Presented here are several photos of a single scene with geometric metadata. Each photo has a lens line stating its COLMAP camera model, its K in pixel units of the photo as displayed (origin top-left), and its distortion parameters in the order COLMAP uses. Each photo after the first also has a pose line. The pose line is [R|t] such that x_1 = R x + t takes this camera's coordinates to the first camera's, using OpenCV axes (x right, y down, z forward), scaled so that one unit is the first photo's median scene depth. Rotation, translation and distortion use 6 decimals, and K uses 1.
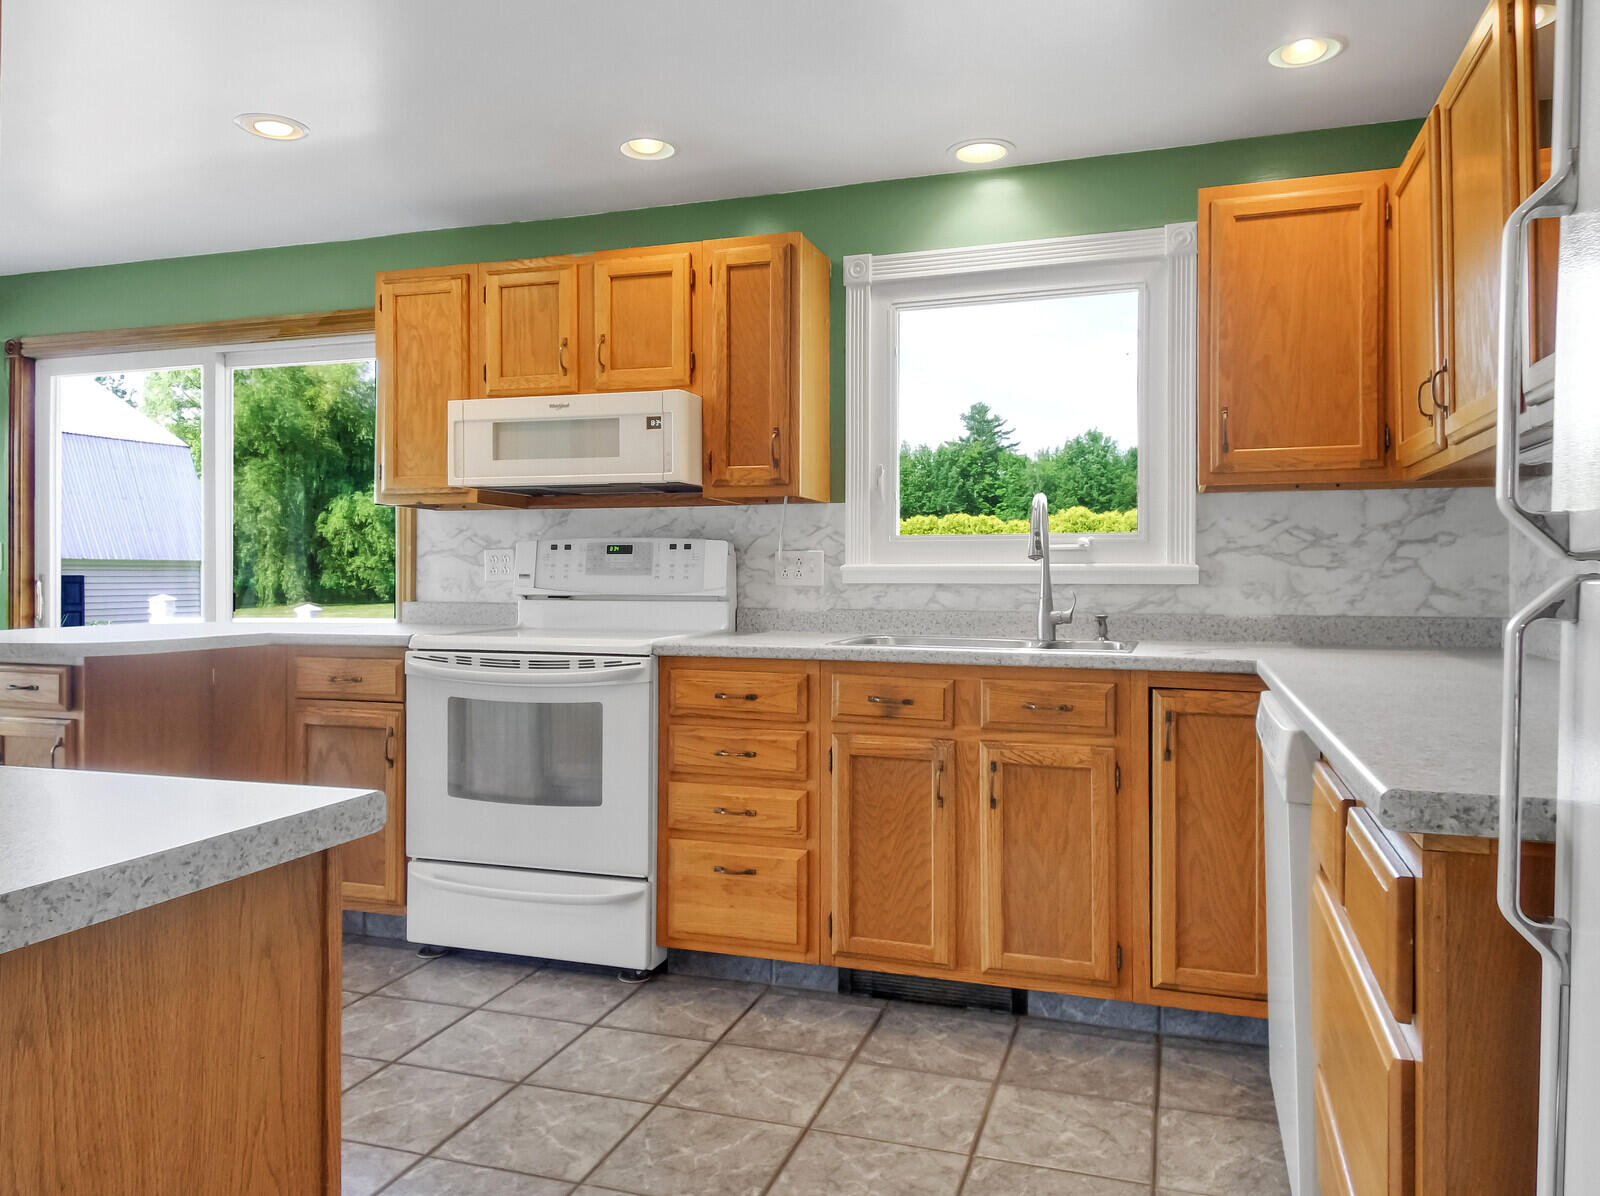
lens RADIAL K [[1147.0, 0, 785.6], [0, 1147.0, 591.5], [0, 0, 1]] dist [0.096551, -0.127274]
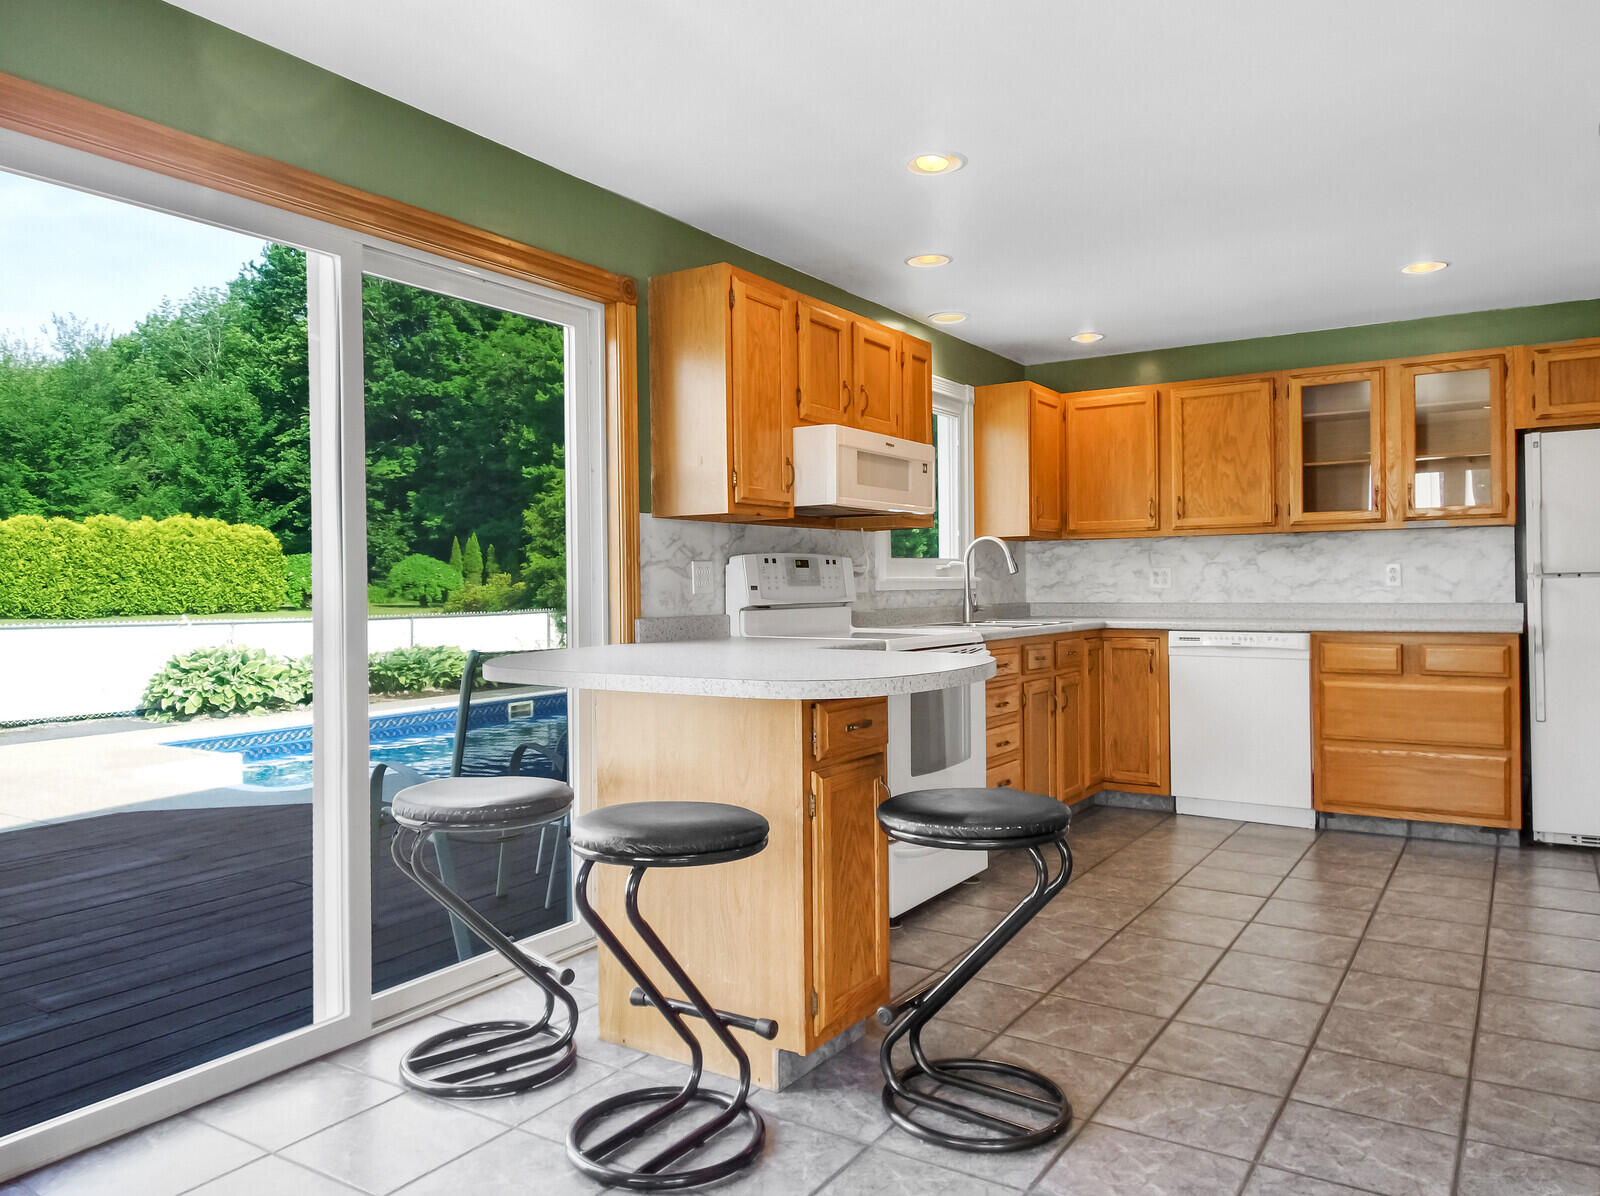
lens RADIAL K [[1147.0, 0, 785.6], [0, 1147.0, 591.5], [0, 0, 1]] dist [0.096551, -0.127274]
pose [[0.237277, -0.010471, 0.971386, -1.321153], [0.022475, 0.999733, 0.005287, -0.016043], [-0.971182, 0.020578, 0.237449, 0.786636]]
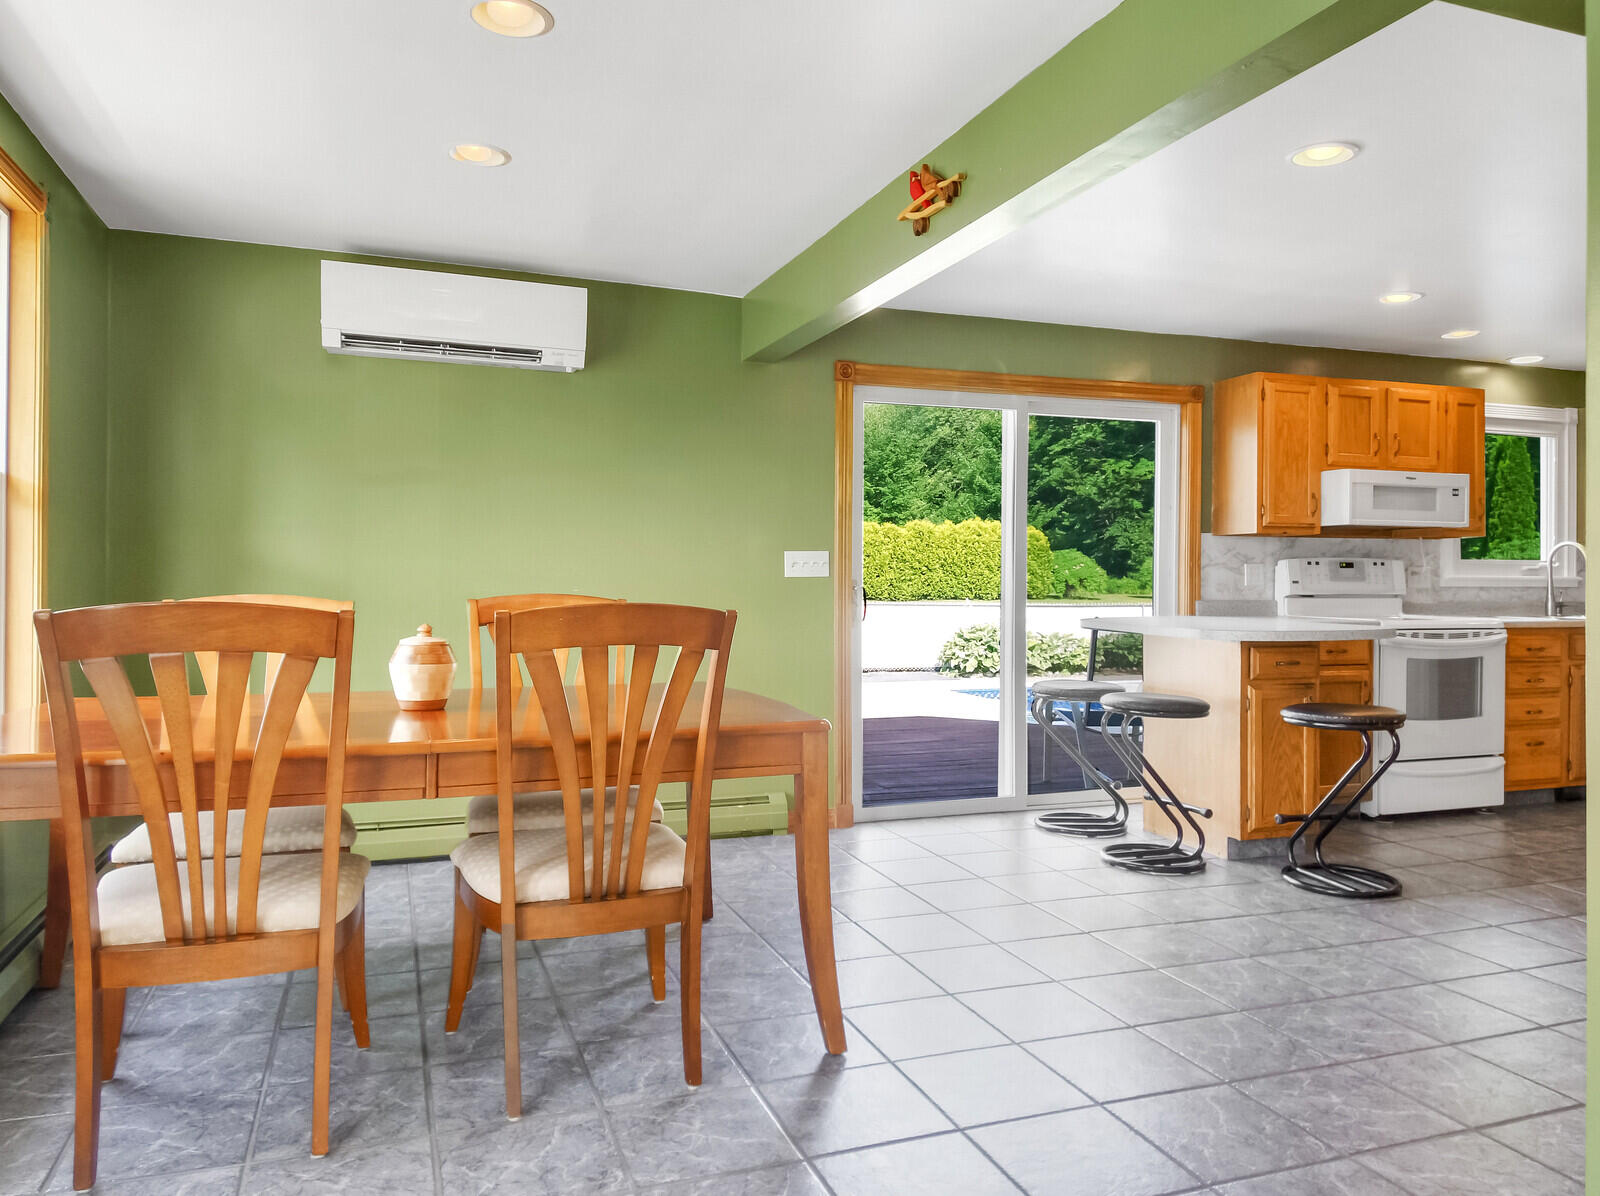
lens RADIAL K [[1147.0, 0, 785.6], [0, 1147.0, 591.5], [0, 0, 1]] dist [0.096551, -0.127274]
pose [[0.773184, -0.004742, 0.634164, -1.833537], [0.004323, 0.999988, 0.002207, -0.007906], [-0.634167, 0.001035, 0.773195, 0.272921]]
